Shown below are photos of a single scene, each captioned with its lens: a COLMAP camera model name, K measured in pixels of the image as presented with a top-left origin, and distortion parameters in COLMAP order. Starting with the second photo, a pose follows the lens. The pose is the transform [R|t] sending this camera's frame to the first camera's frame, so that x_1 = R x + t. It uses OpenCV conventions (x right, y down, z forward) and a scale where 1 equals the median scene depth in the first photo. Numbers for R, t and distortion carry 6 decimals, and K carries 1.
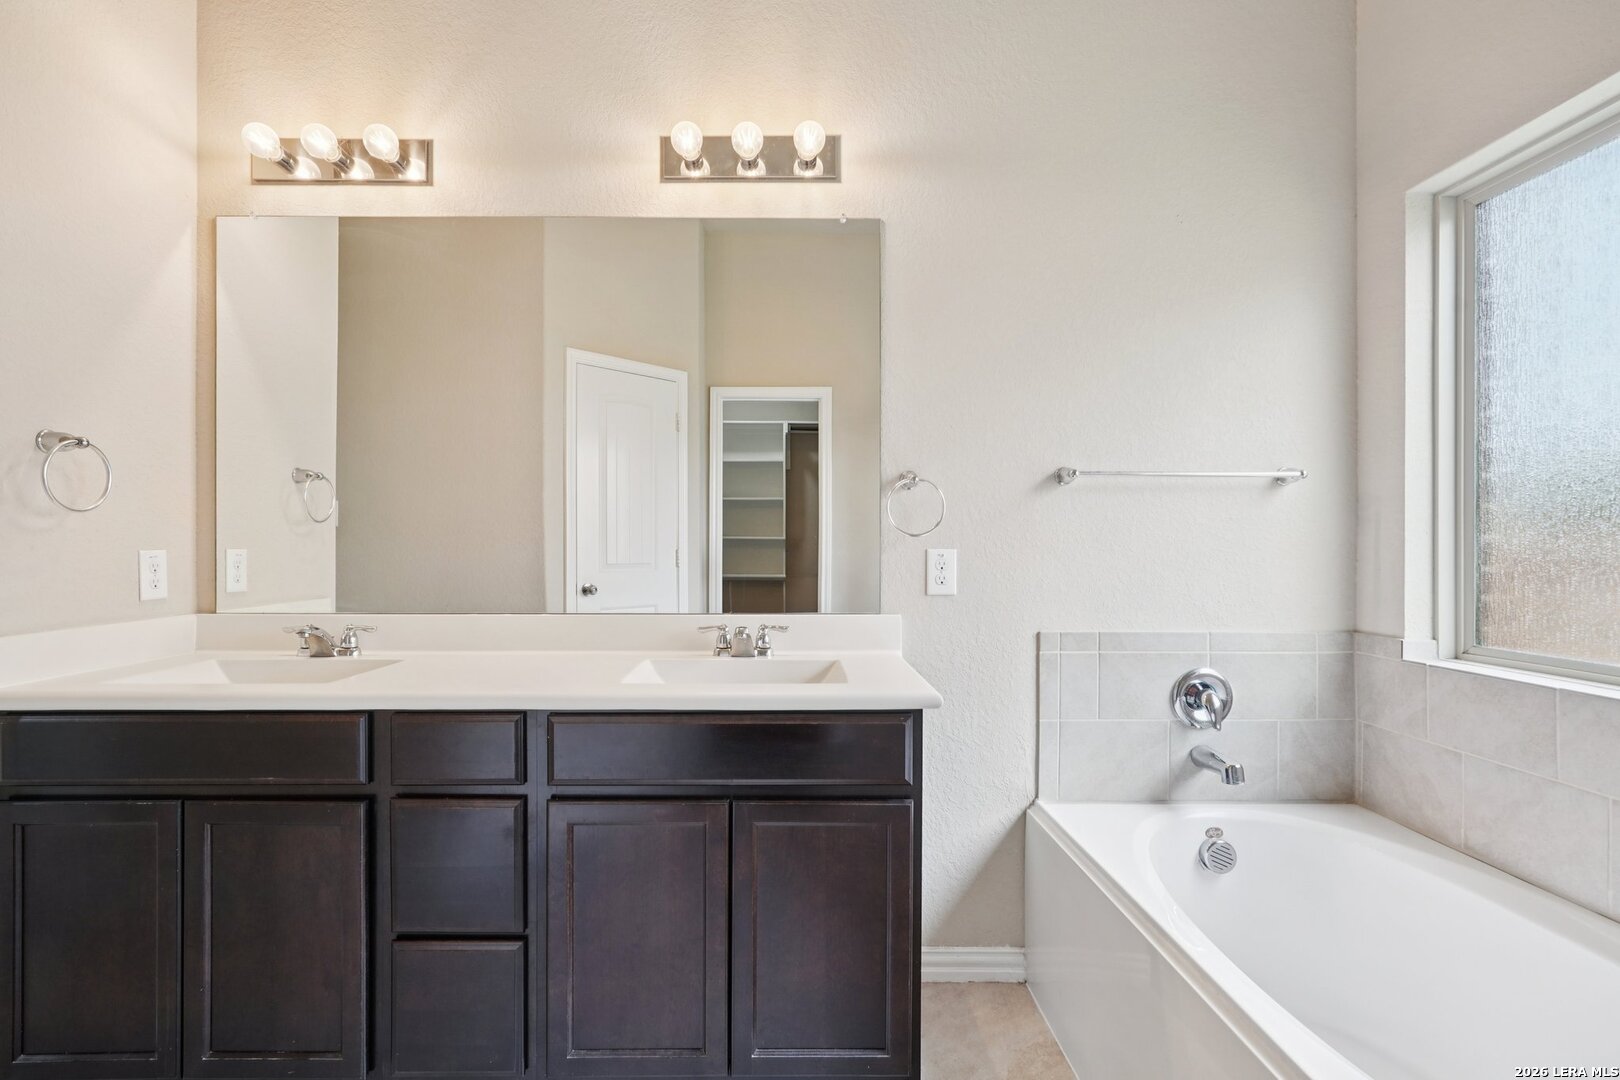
lens RADIAL K [[763.5, 0, 807.7], [0, 763.5, 544.9], [0, 0, 1]] dist [0.000147, -0.000588]
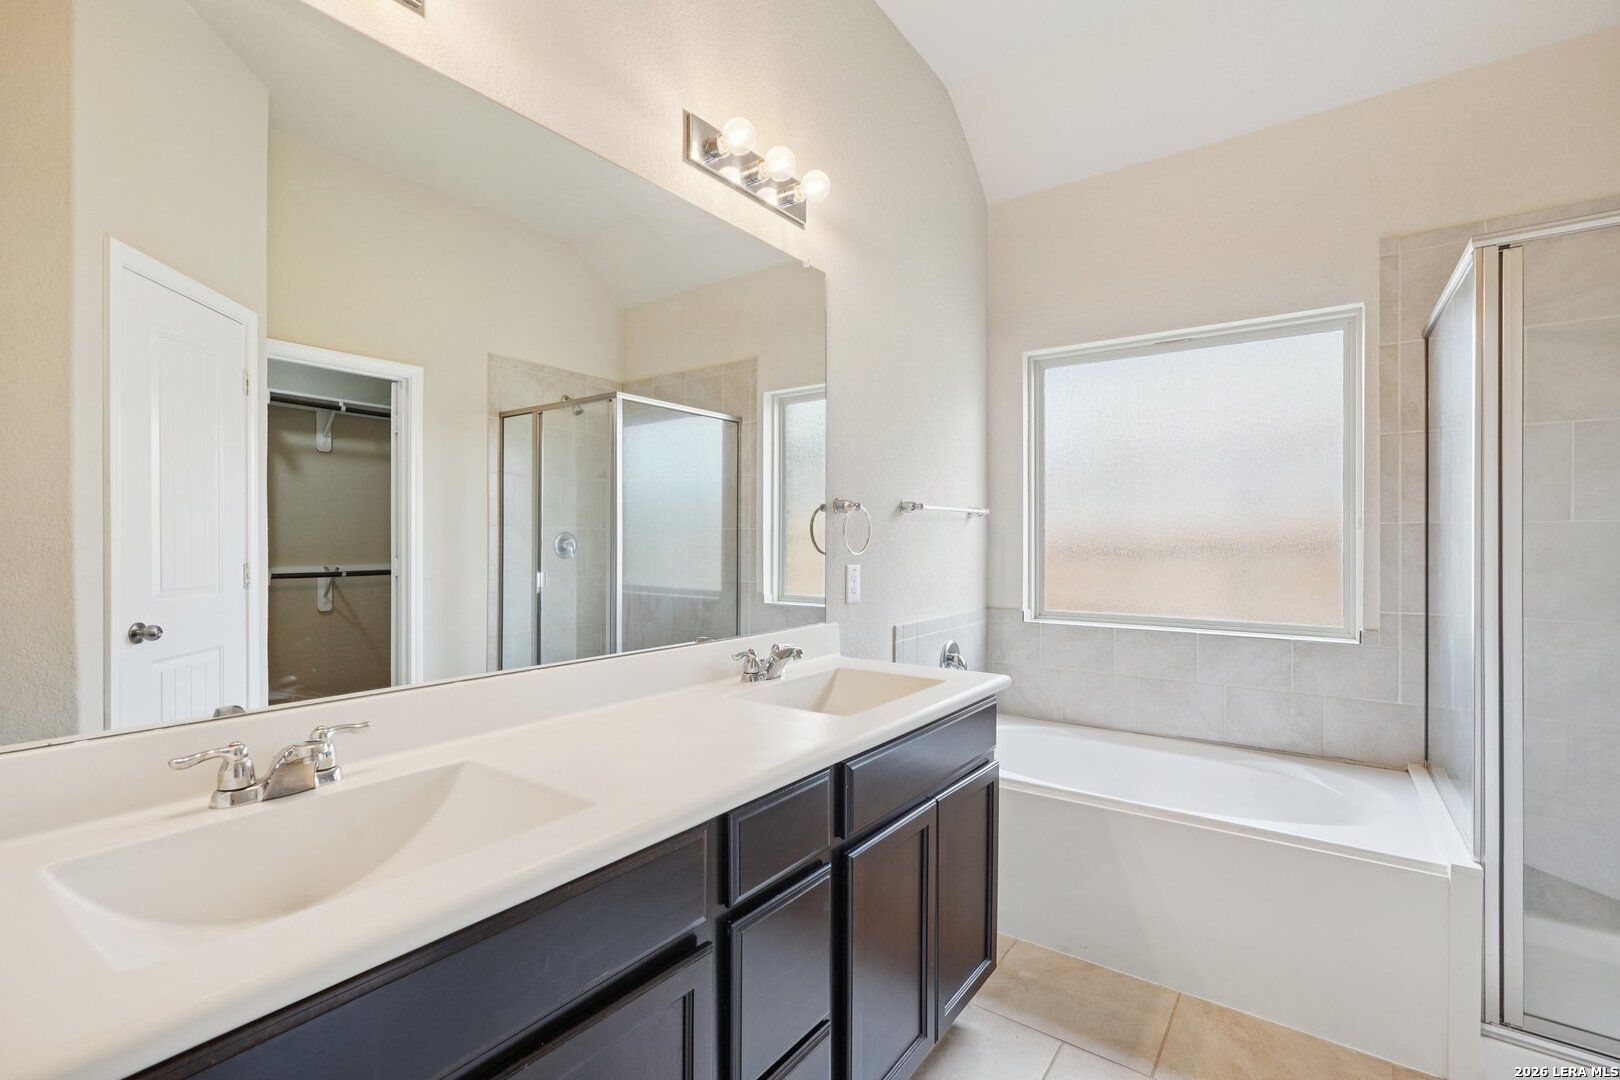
lens RADIAL K [[720.6, 0, 813.3], [0, 720.6, 541.7], [0, 0, 1]] dist [-0.006866, 0.001977]
pose [[0.600357, -0.000333, 0.799732, -0.764475], [-0.001093, 0.999999, 0.001237, -0.031175], [-0.799732, -0.001617, 0.600355, 0.372864]]
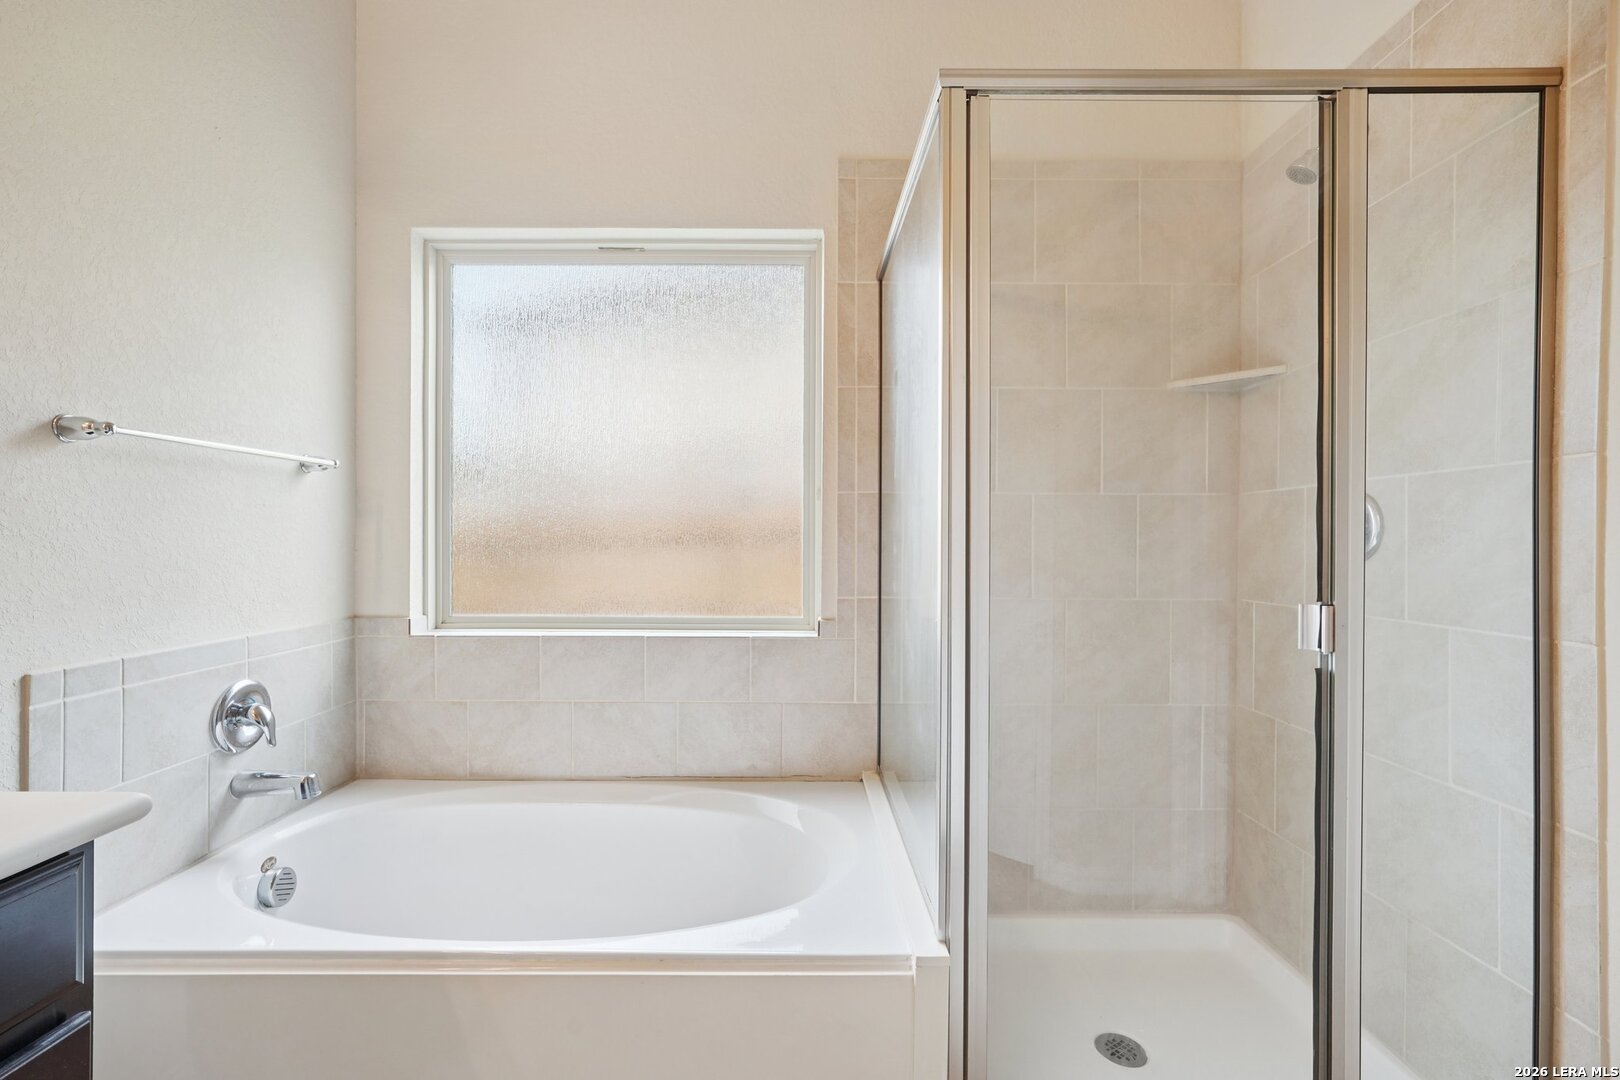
lens RADIAL K [[720.6, 0, 811.3], [0, 720.6, 536.1], [0, 0, 1]] dist [-0.006866, 0.001977]
pose [[0.014061, -0.000062, 0.999901, -0.271417], [-0.003855, 0.999993, 0.000116, -0.000842], [-0.999894, -0.003856, 0.014060, 0.358980]]
